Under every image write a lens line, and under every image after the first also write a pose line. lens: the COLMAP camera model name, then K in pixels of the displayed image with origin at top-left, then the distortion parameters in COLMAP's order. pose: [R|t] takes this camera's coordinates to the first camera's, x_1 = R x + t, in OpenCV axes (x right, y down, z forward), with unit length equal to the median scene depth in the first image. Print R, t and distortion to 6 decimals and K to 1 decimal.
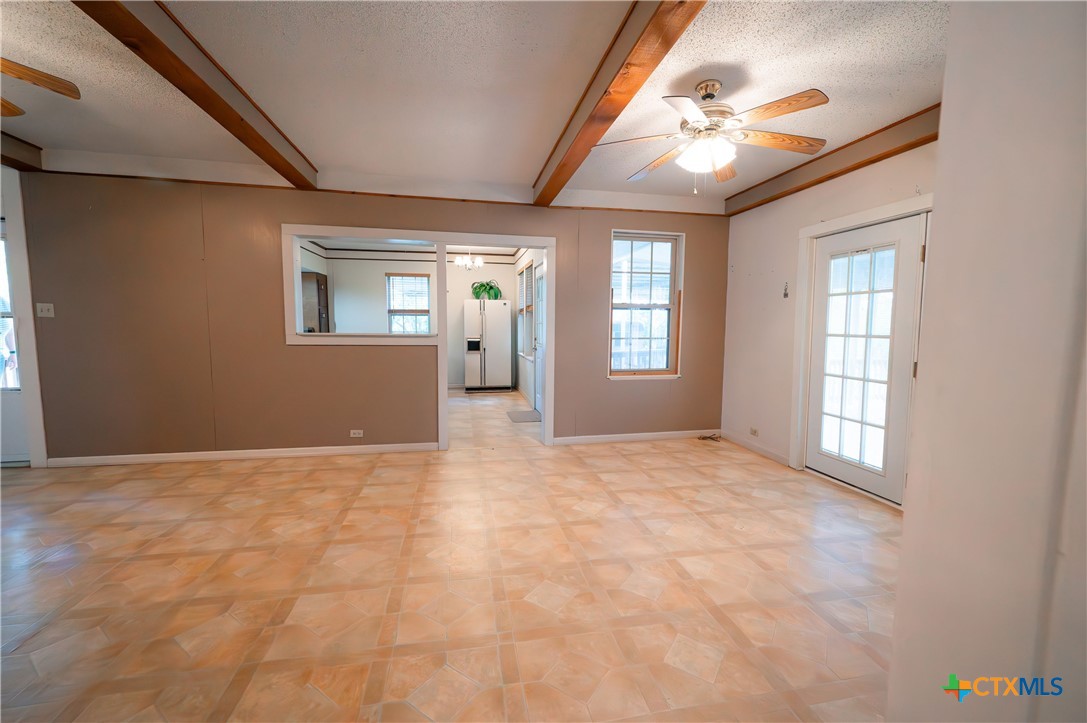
lens RADIAL K [[438.6, 0, 549.9], [0, 438.6, 364.5], [0, 0, 1]] dist [-0.007139, 0.000205]
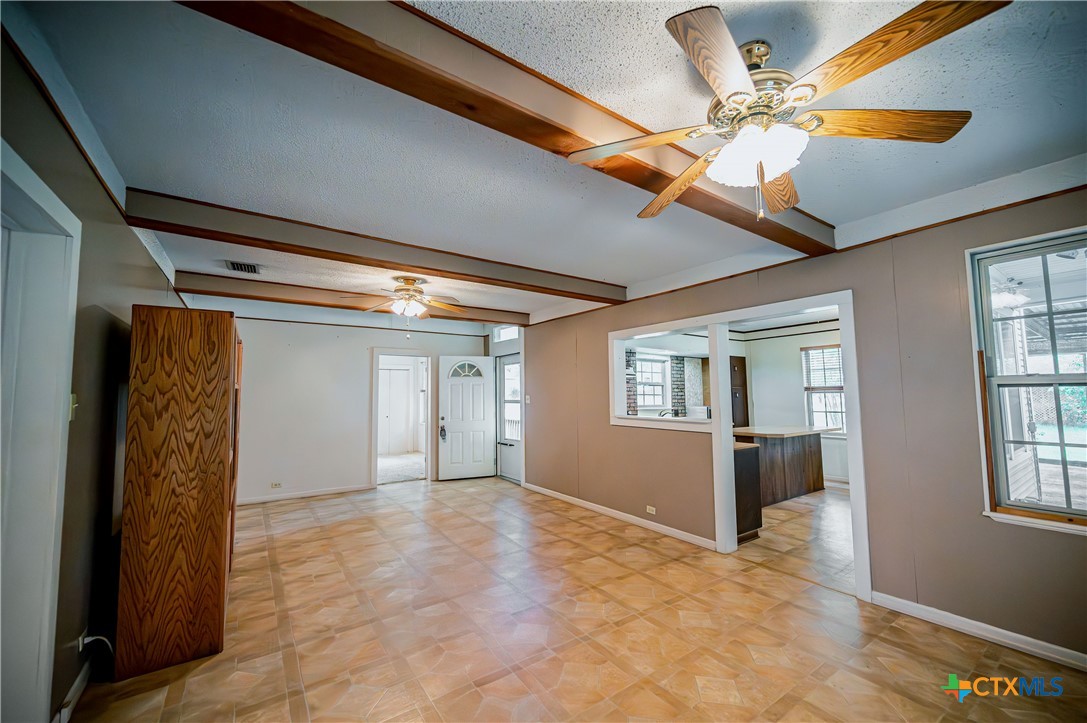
lens RADIAL K [[425.2, 0, 550.8], [0, 425.2, 363.7], [0, 0, 1]] dist [-0.002058, -0.000540]
pose [[0.401325, -0.079151, -0.912509, 0.424971], [-0.072159, 0.990430, -0.117646, -0.056688], [0.913089, 0.113060, 0.391773, 0.300389]]
